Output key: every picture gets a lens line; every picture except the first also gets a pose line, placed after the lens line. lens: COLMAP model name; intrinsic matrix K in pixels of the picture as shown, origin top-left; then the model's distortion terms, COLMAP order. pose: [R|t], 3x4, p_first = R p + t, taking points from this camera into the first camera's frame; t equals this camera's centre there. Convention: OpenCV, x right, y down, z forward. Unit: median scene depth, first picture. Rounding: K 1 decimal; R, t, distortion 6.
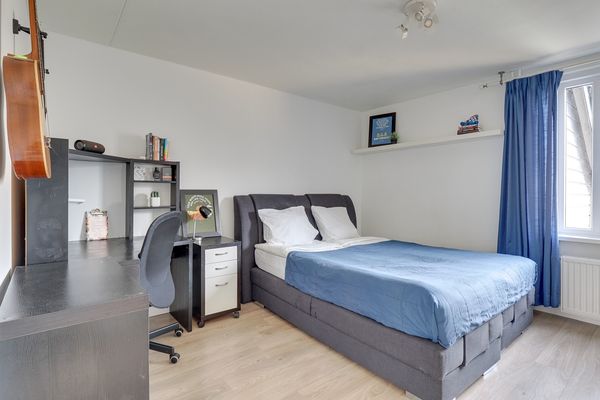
lens RADIAL K [[299.3, 0, 302.0], [0, 299.3, 191.7], [0, 0, 1]] dist [-0.015019, -0.001456]
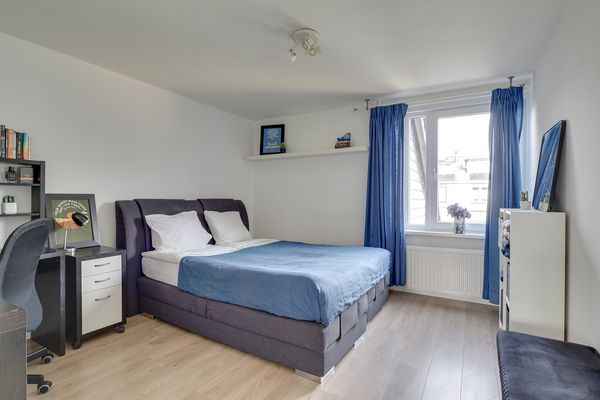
lens RADIAL K [[299.3, 0, 302.0], [0, 299.3, 191.7], [0, 0, 1]] dist [-0.015019, -0.001456]
pose [[0.932255, 0.007731, 0.361719, -0.031694], [-0.001609, 0.999850, -0.017222, 0.000748], [-0.361798, 0.015474, 0.932128, -0.064076]]
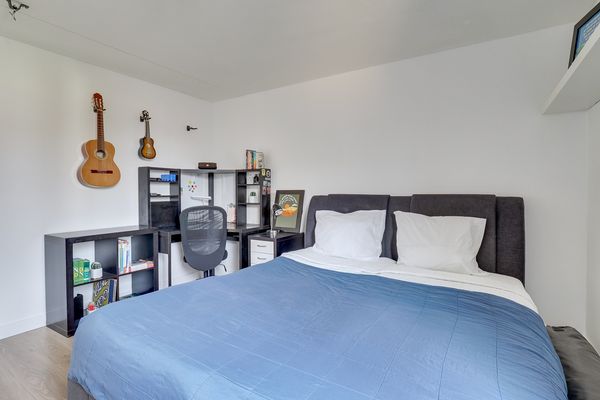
lens RADIAL K [[299.3, 0, 302.0], [0, 299.3, 191.7], [0, 0, 1]] dist [-0.015019, -0.001456]
pose [[0.324588, -0.005871, -0.945837, 0.956464], [0.004271, 0.999980, -0.004741, 0.005911], [0.945846, -0.002501, 0.324606, 0.847664]]
